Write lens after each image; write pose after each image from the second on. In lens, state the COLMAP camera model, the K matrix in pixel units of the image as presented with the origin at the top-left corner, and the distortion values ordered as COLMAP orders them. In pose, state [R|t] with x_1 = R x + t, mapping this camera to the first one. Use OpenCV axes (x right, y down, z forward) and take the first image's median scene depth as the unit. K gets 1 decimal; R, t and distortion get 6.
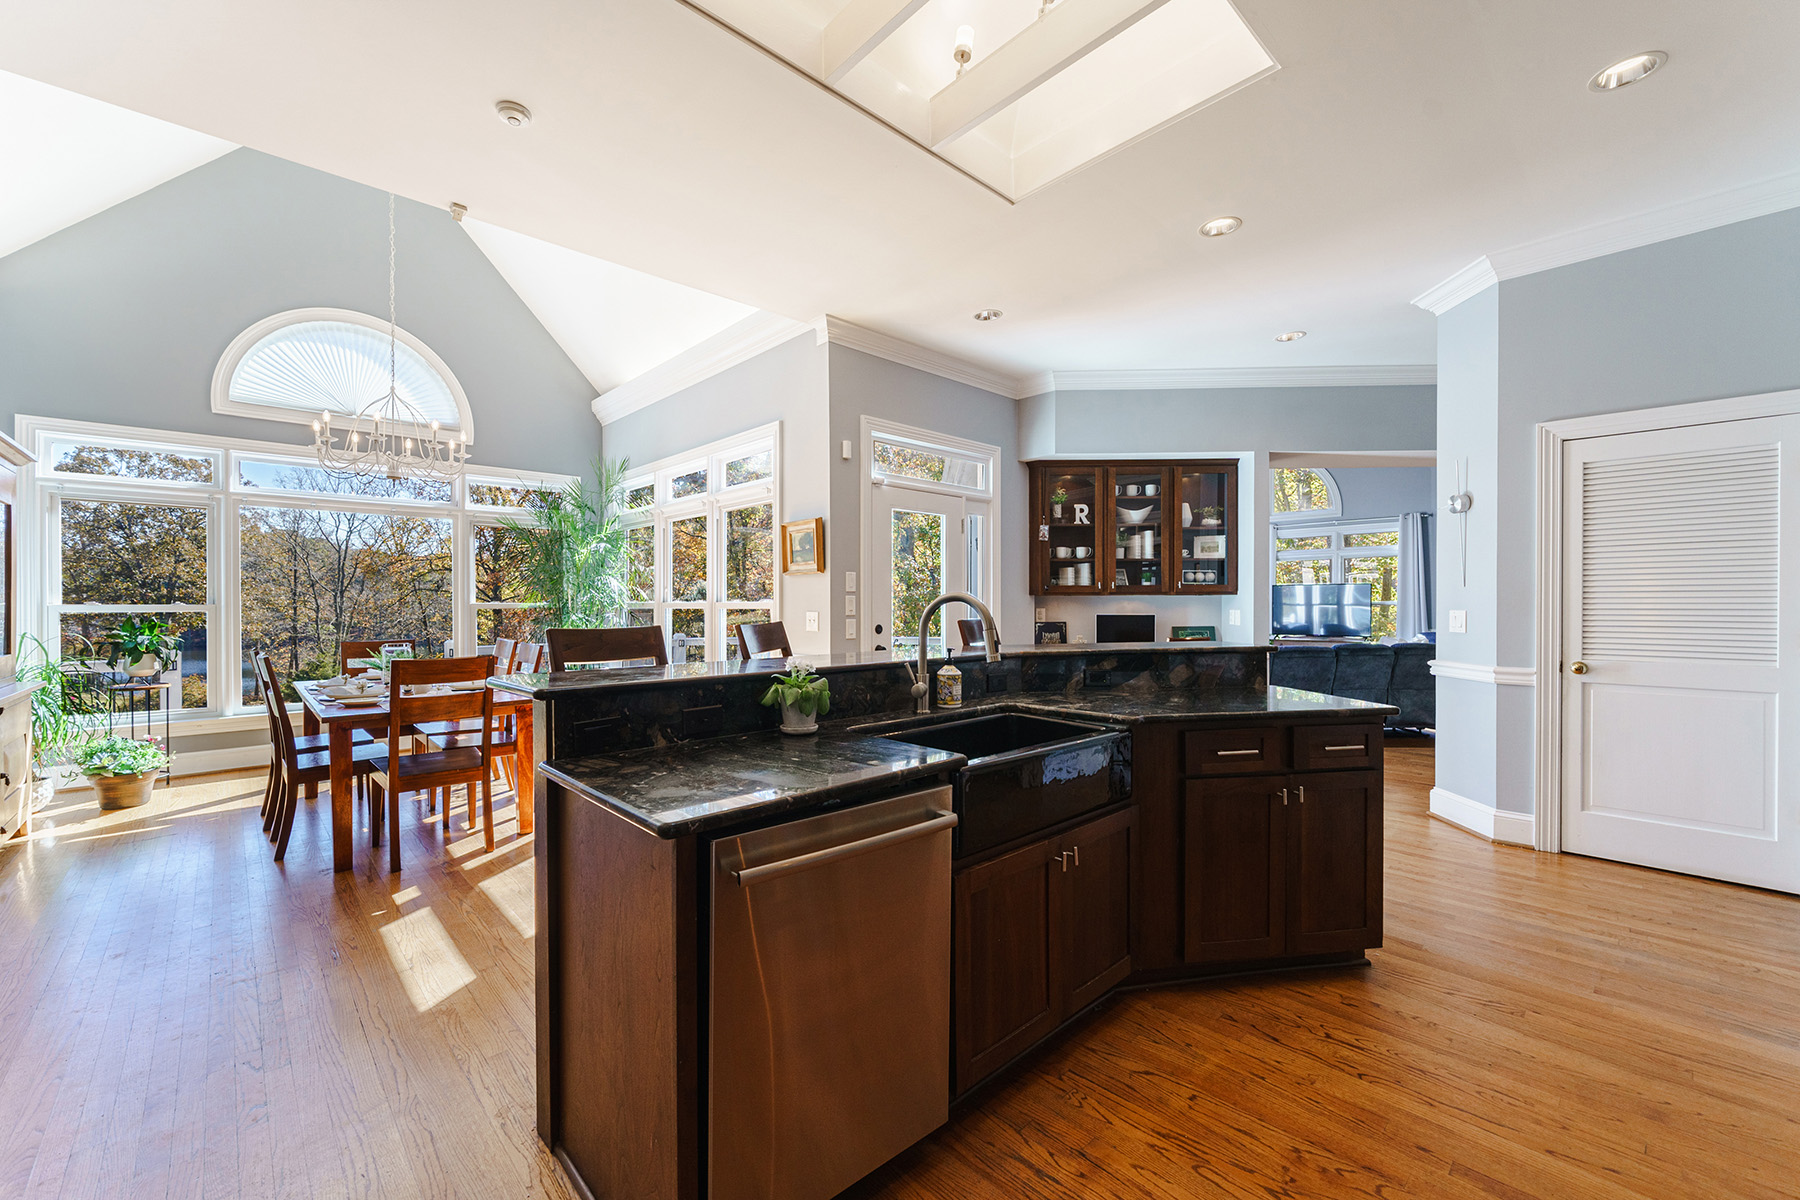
lens RADIAL K [[699.2, 0, 903.2], [0, 699.2, 604.7], [0, 0, 1]] dist [0.001320, -0.000406]
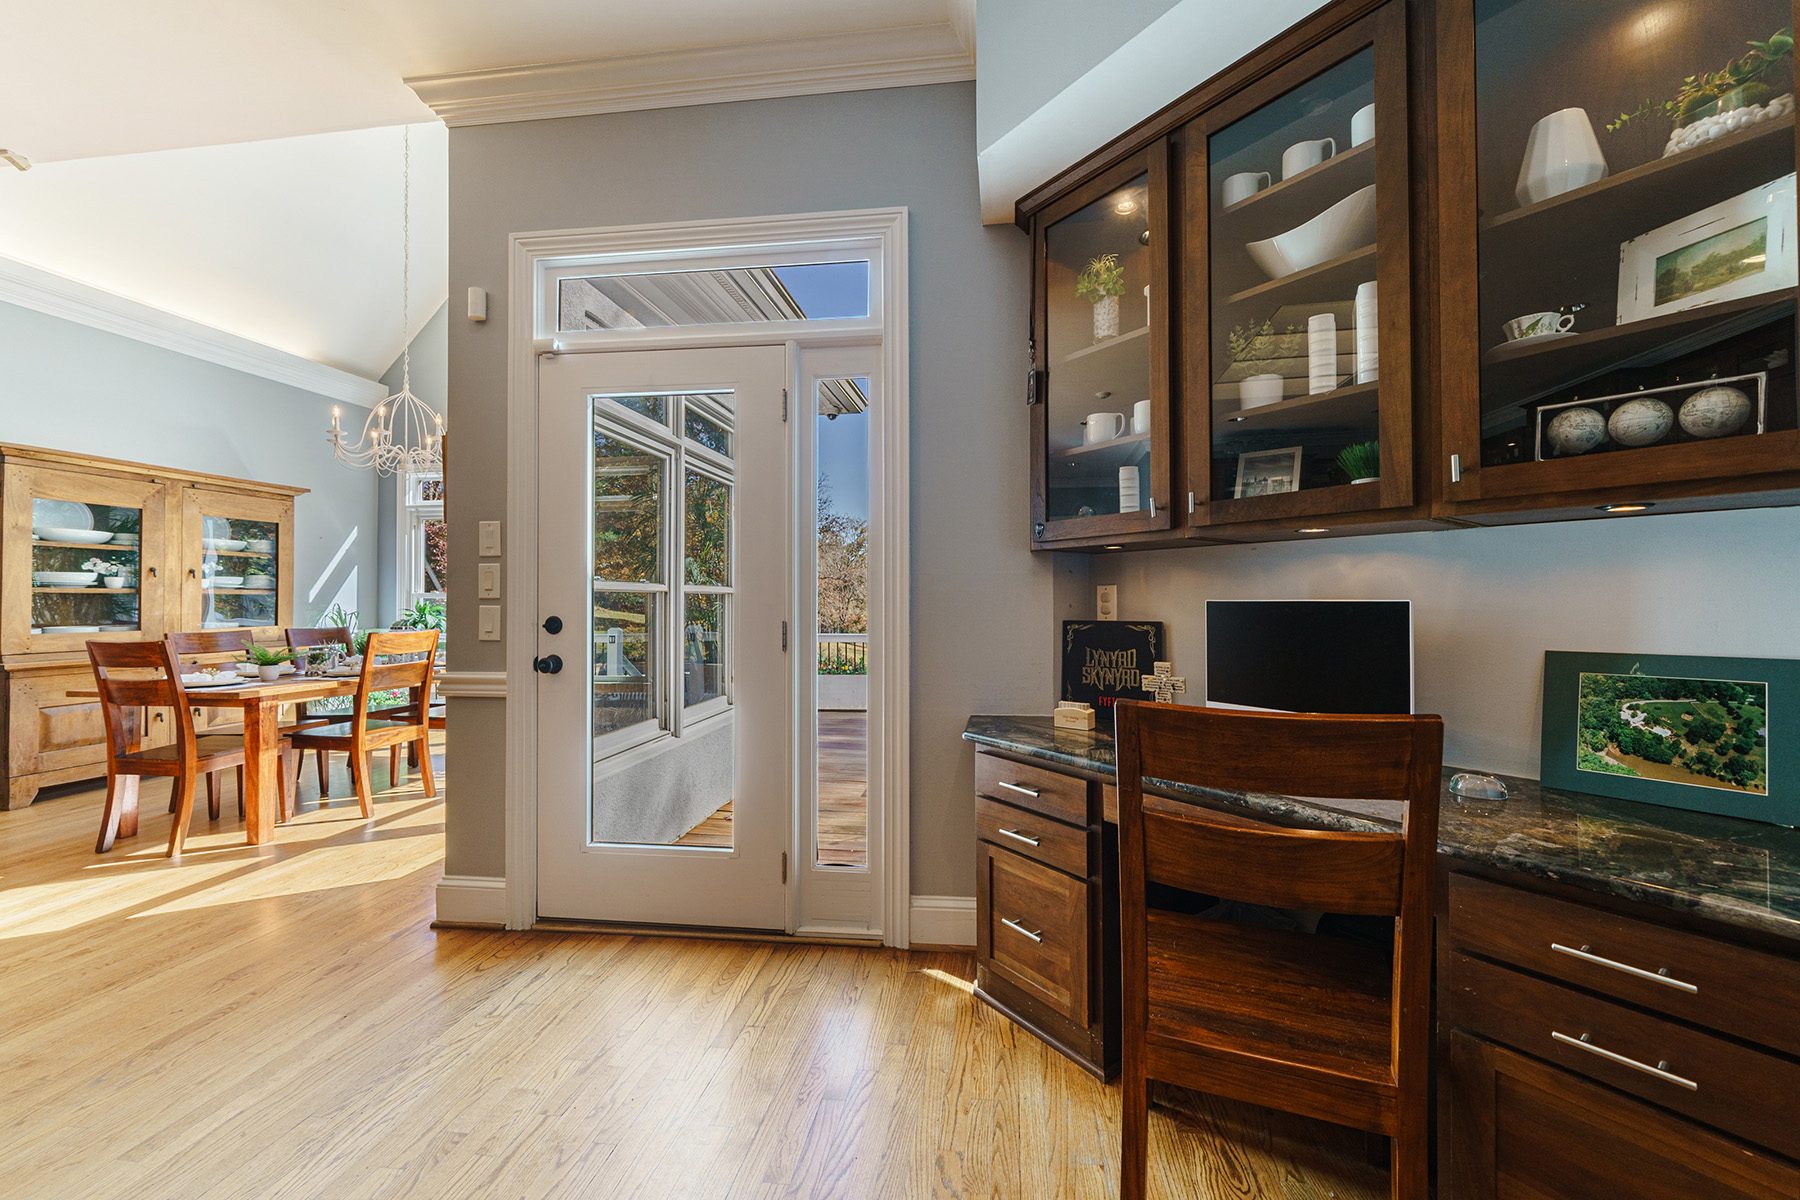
lens RADIAL K [[699.2, 0, 914.1], [0, 699.2, 598.1], [0, 0, 1]] dist [0.001320, -0.000406]
pose [[0.635055, -0.001588, -0.772466, 0.445865], [-0.000619, 0.999997, -0.002565, 0.012744], [0.772467, 0.002107, 0.635051, 0.704957]]
